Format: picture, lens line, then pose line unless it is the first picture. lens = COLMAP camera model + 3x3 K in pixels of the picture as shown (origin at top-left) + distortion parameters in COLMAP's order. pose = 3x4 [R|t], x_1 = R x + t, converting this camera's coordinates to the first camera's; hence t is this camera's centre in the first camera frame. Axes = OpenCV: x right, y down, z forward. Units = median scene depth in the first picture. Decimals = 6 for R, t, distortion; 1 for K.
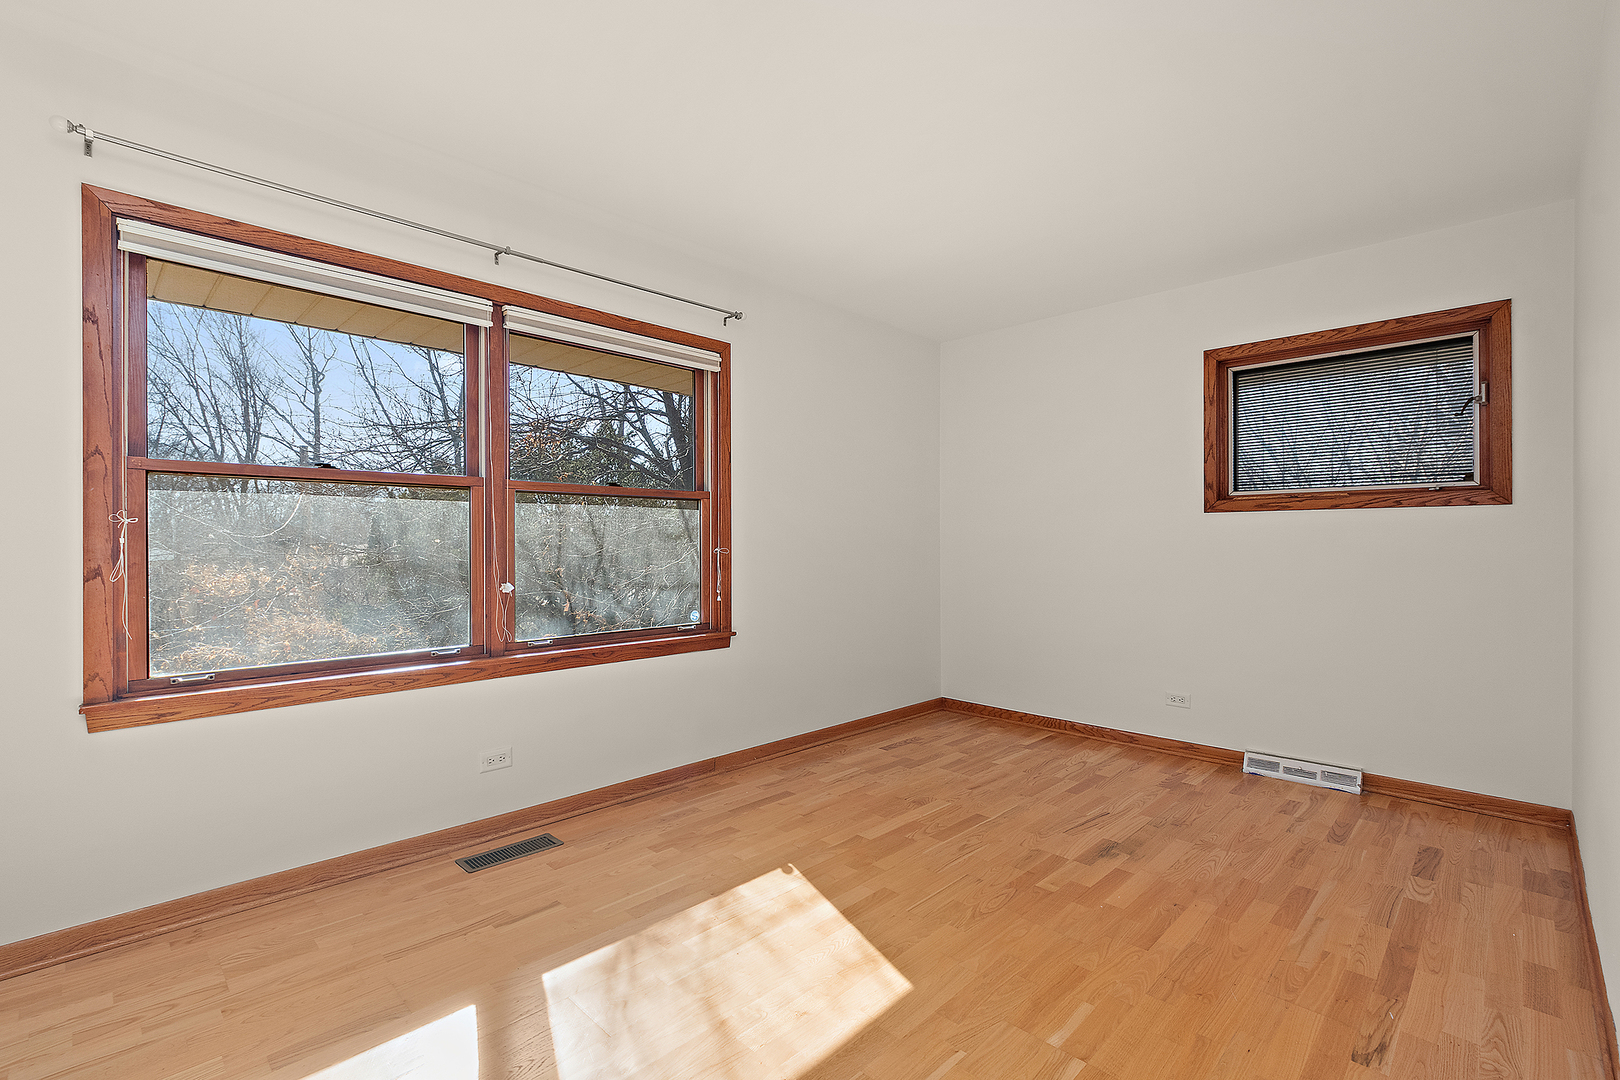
lens RADIAL K [[736.1, 0, 810.0], [0, 736.1, 540.0], [0, 0, 1]] dist [-0.009434, -0.000070]
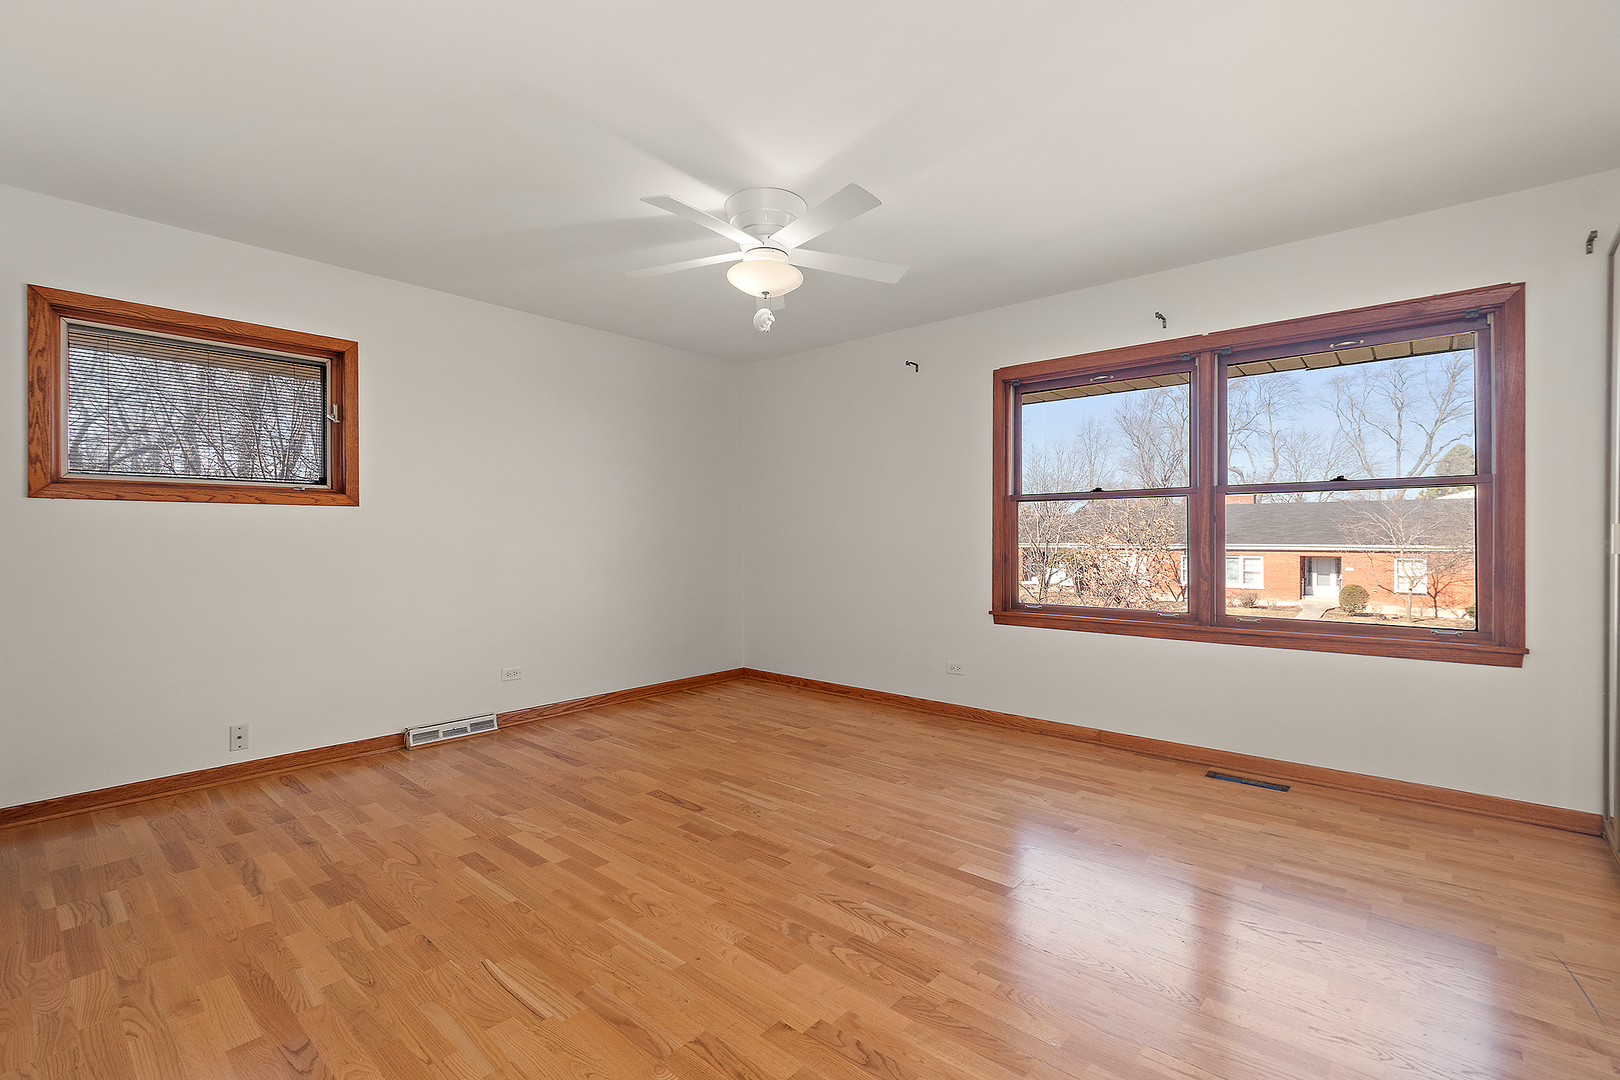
lens RADIAL K [[703.1, 0, 810.0], [0, 703.1, 540.0], [0, 0, 1]] dist [-0.001192, -0.000033]
pose [[-0.057079, -0.006066, 0.998351, -0.282841], [-0.001704, 0.999981, 0.005978, 0.000748], [-0.998368, -0.001360, -0.057088, 0.284642]]
